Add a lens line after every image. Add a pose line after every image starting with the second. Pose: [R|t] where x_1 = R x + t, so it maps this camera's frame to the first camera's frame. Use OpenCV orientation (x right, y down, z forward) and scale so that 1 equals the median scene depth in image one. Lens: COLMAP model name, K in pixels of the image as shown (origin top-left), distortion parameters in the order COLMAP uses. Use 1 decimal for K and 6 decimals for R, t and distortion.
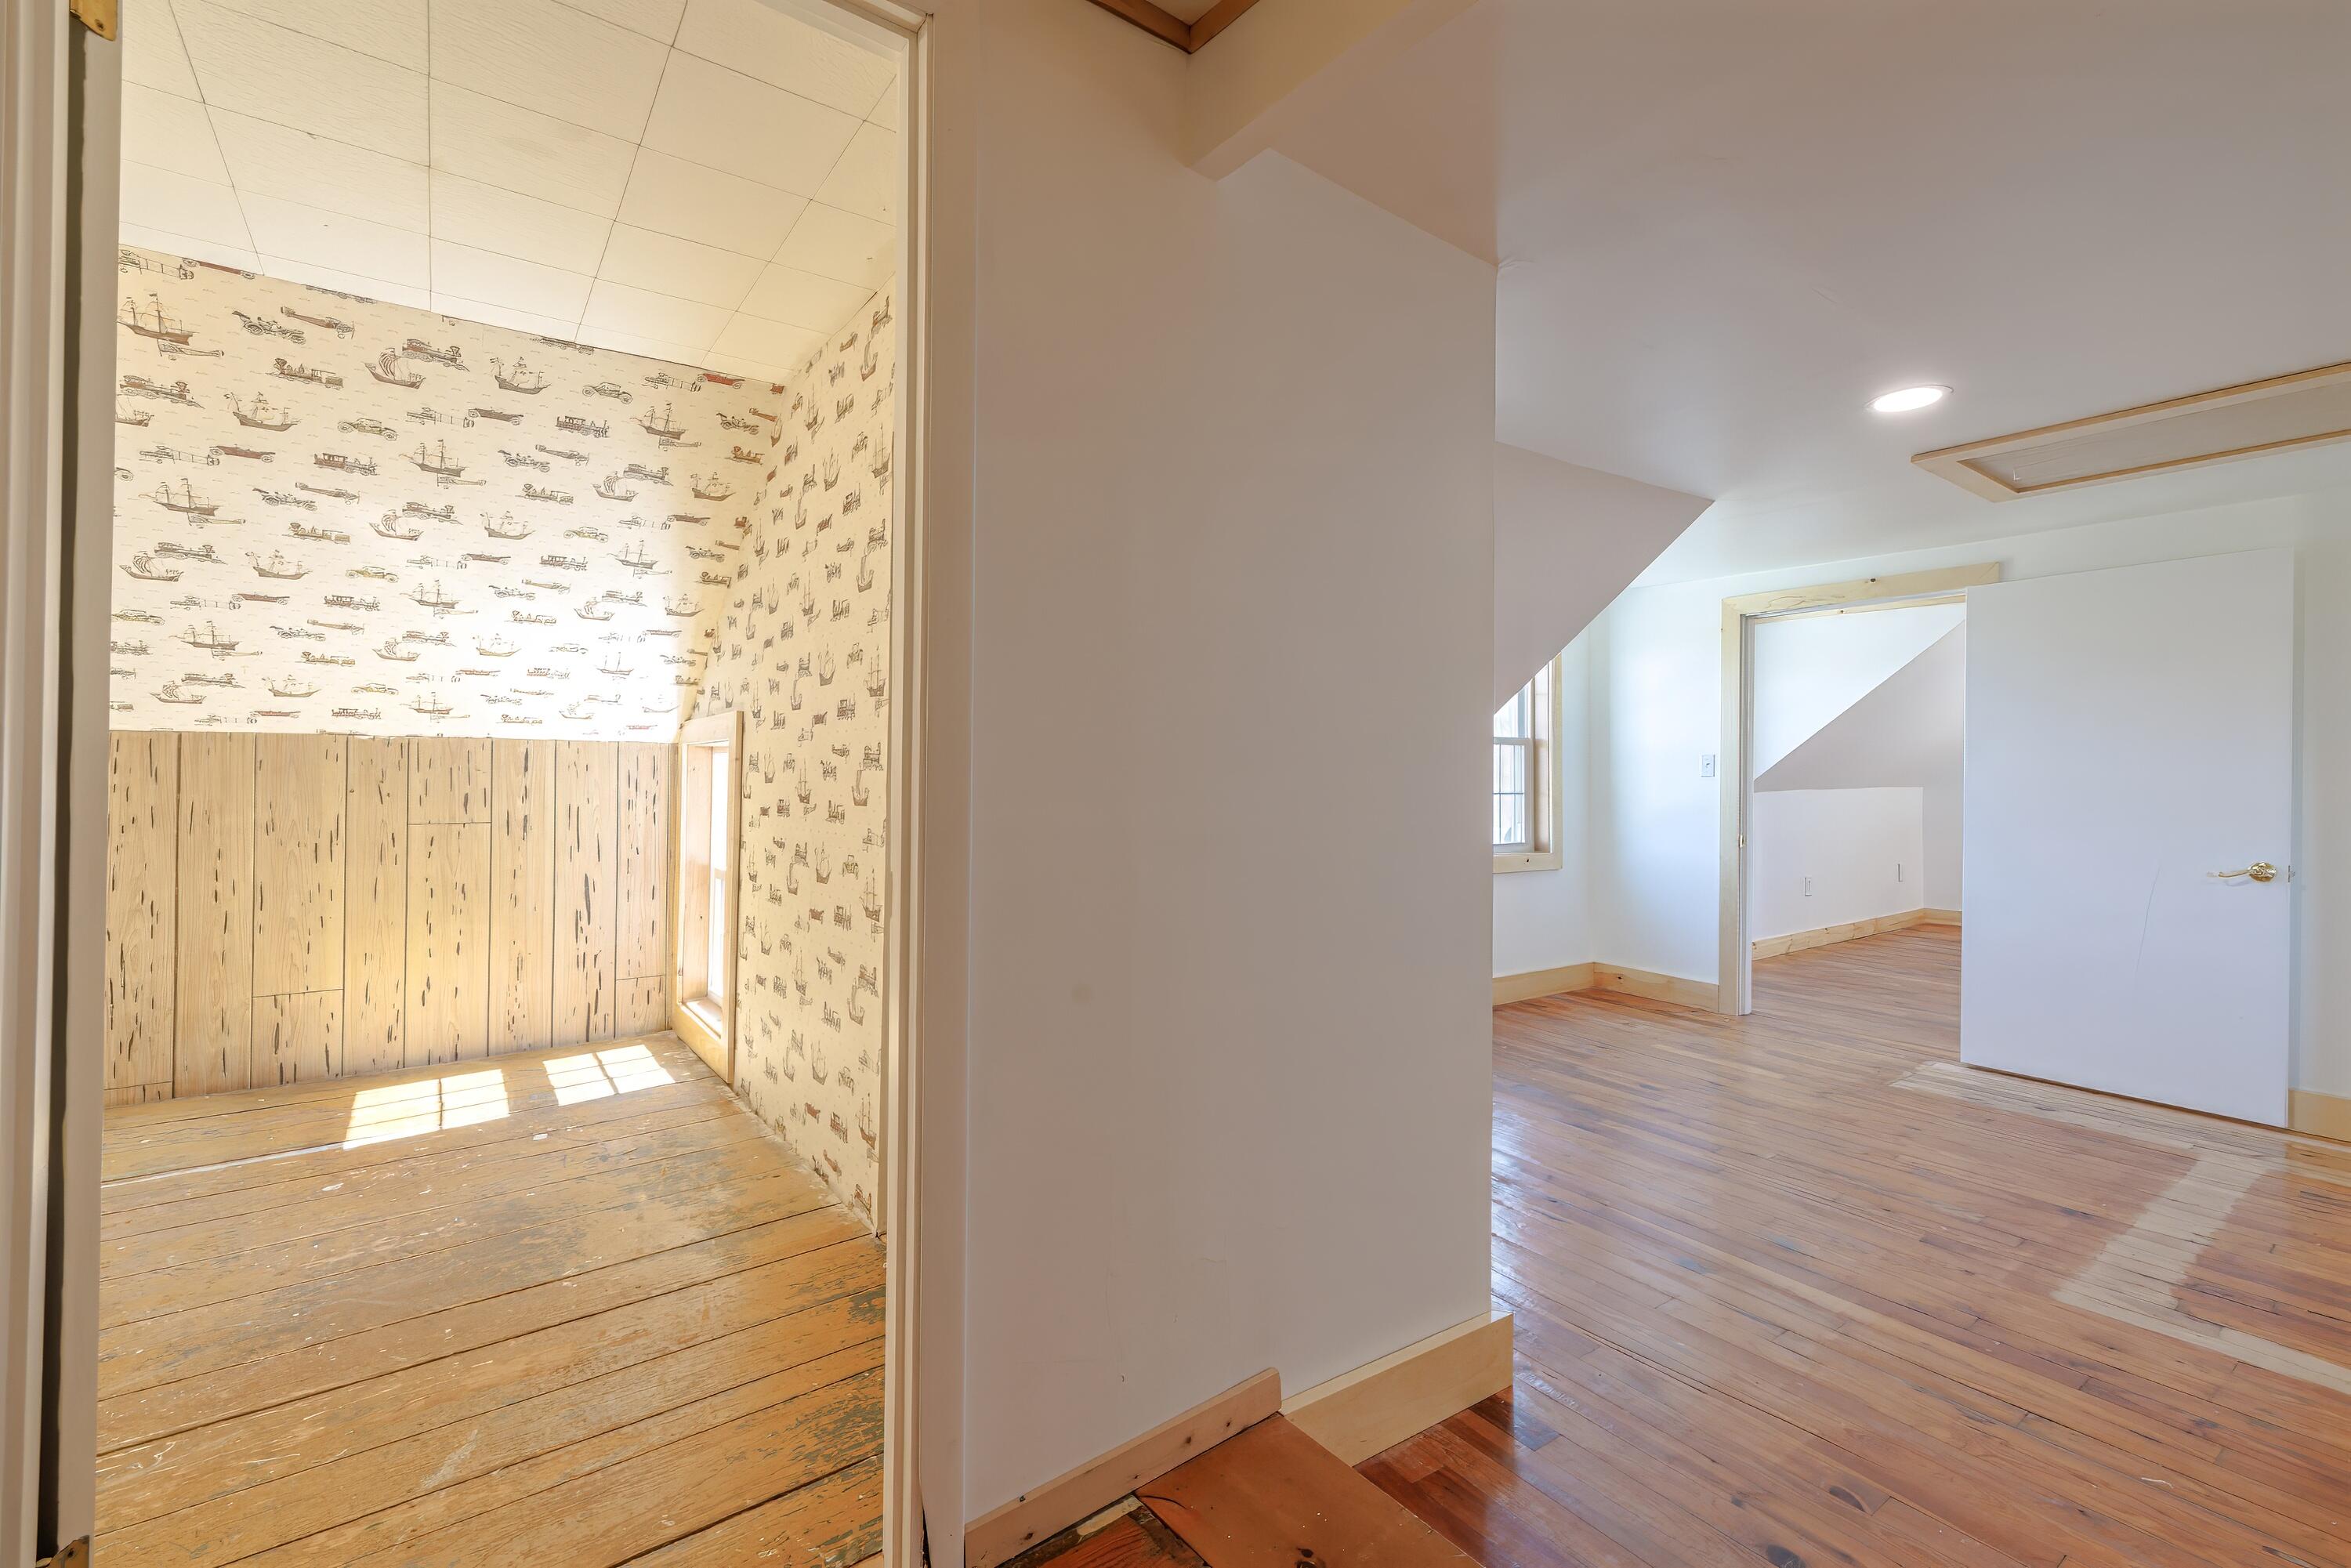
lens RADIAL K [[997.8, 0, 1169.6], [0, 997.8, 770.6], [0, 0, 1]] dist [0.002072, 0.000043]
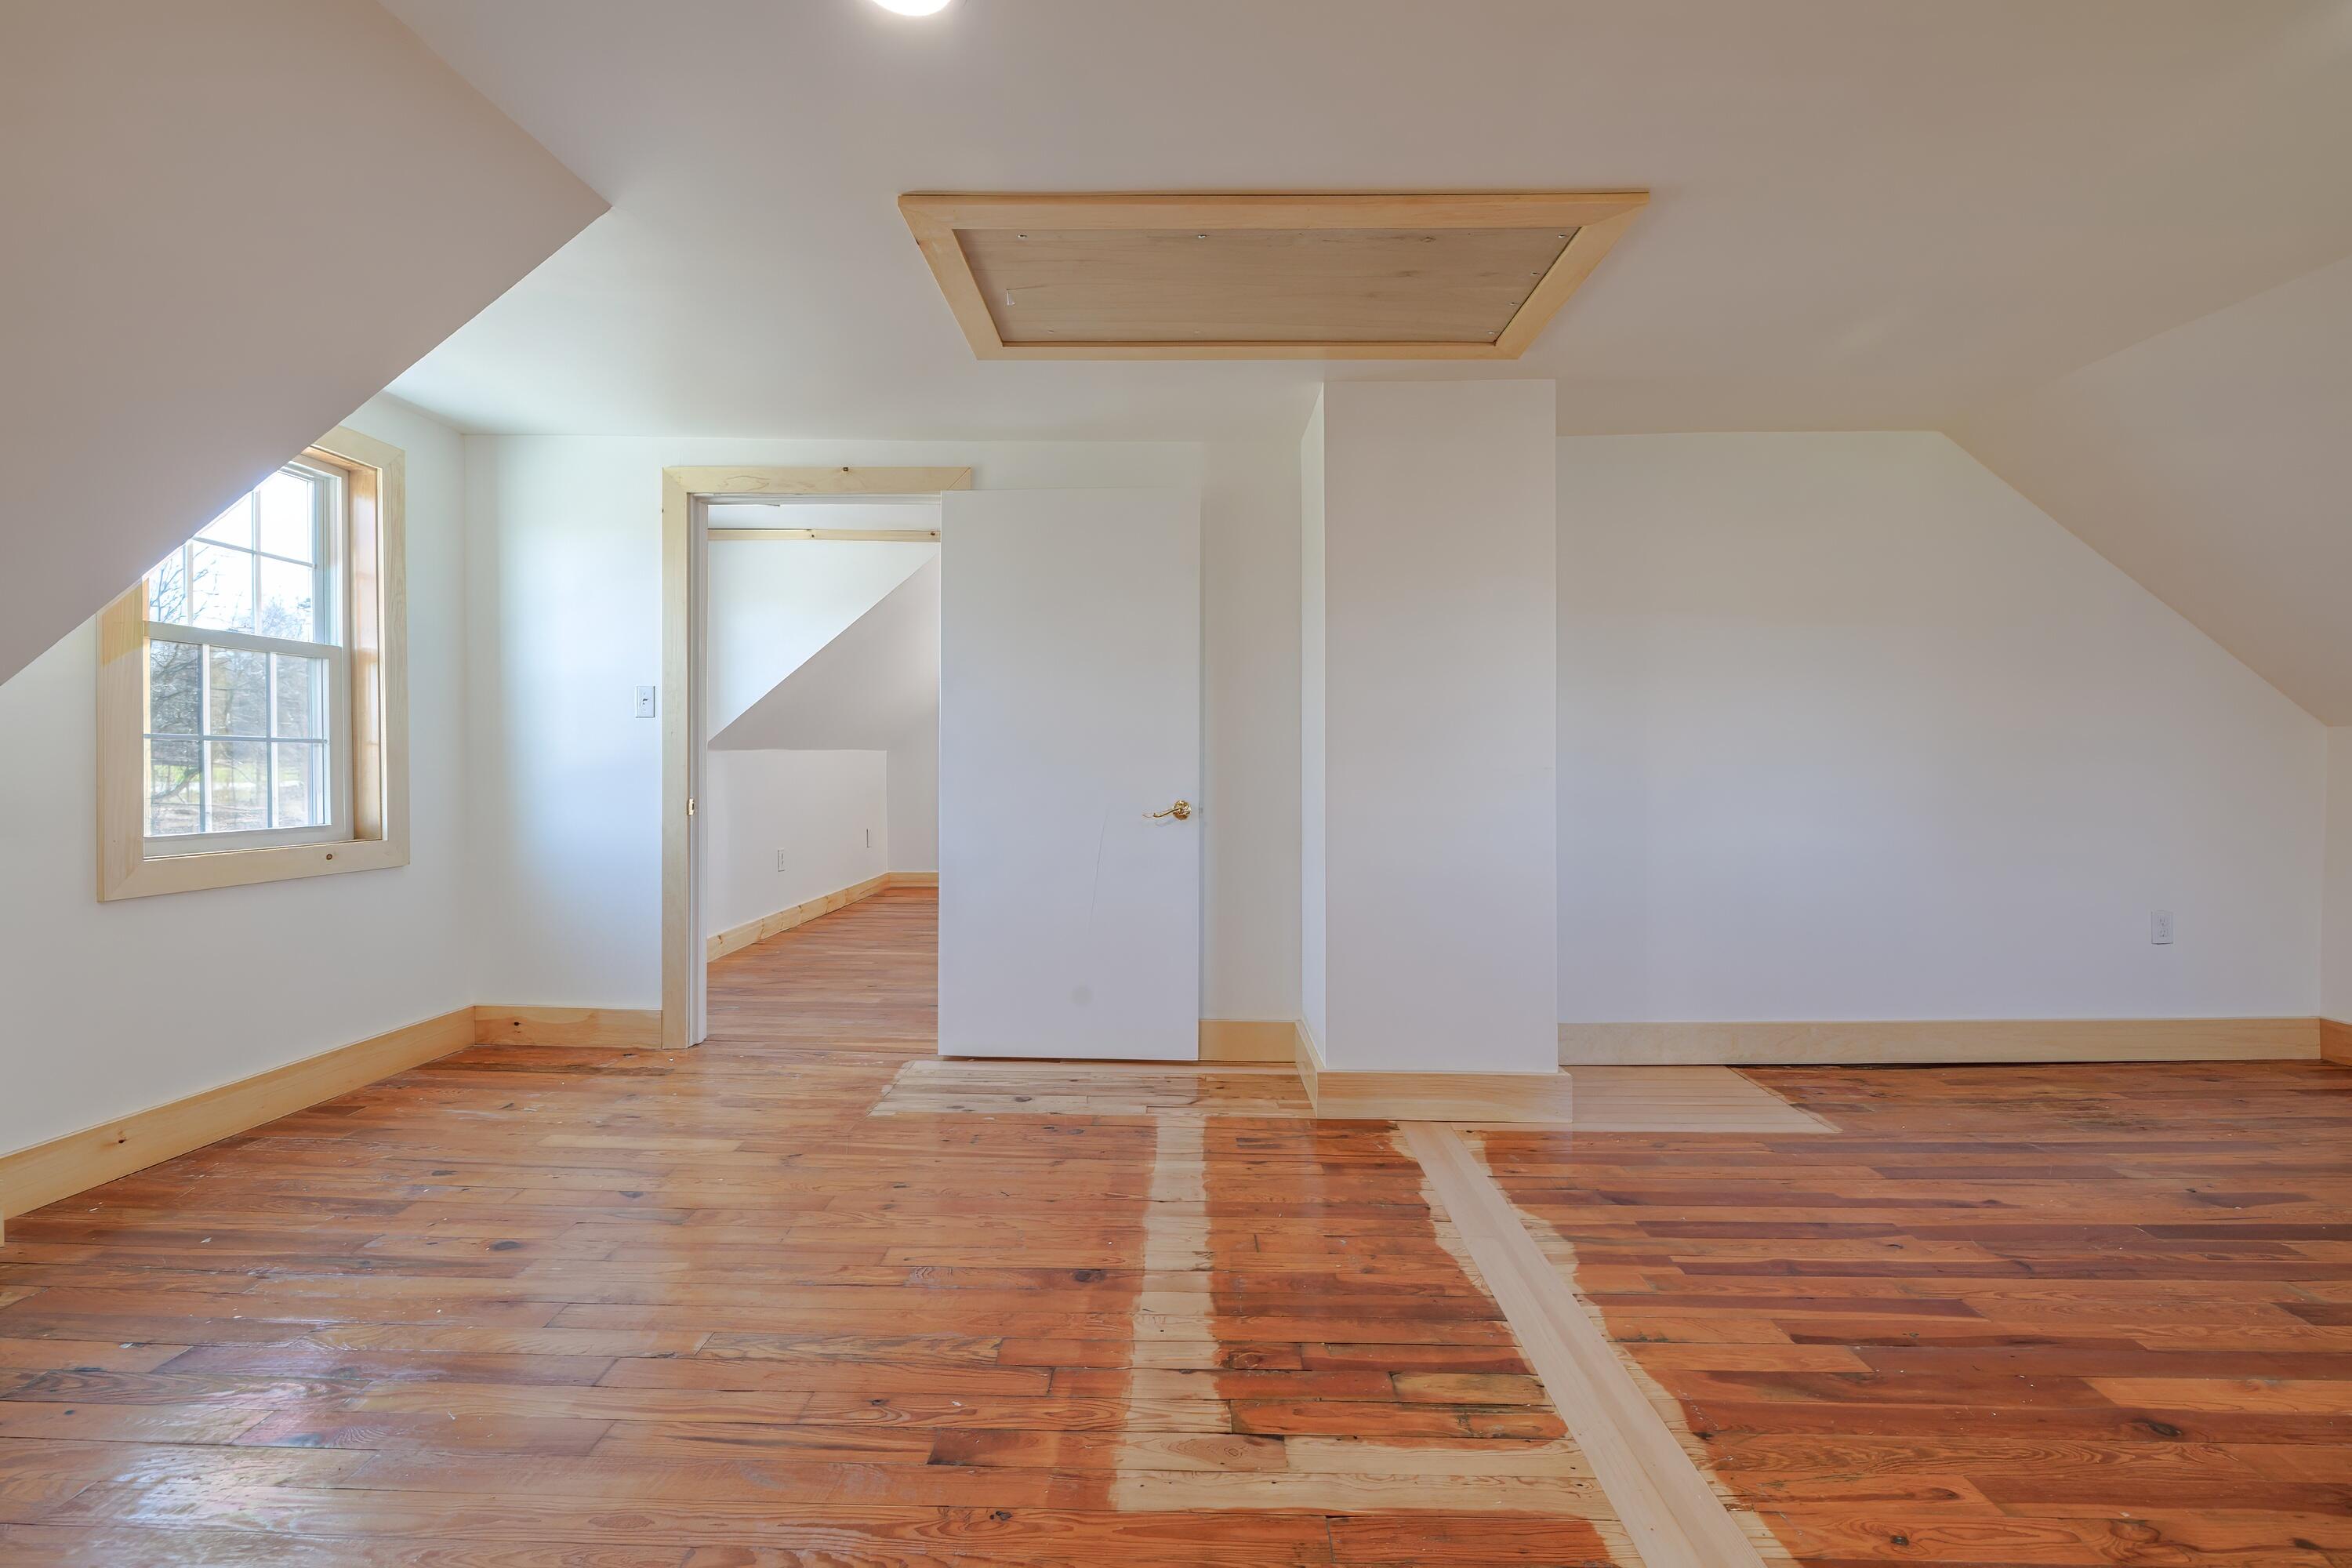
lens RADIAL K [[1025.0, 0, 1176.0], [0, 1025.0, 771.8], [0, 0, 1]] dist [0.000359, 0.000514]
pose [[0.597390, -0.013663, 0.801834, 0.238745], [-0.002605, 0.999817, 0.018977, 0.039130], [-0.801947, -0.013426, 0.597245, 0.349575]]
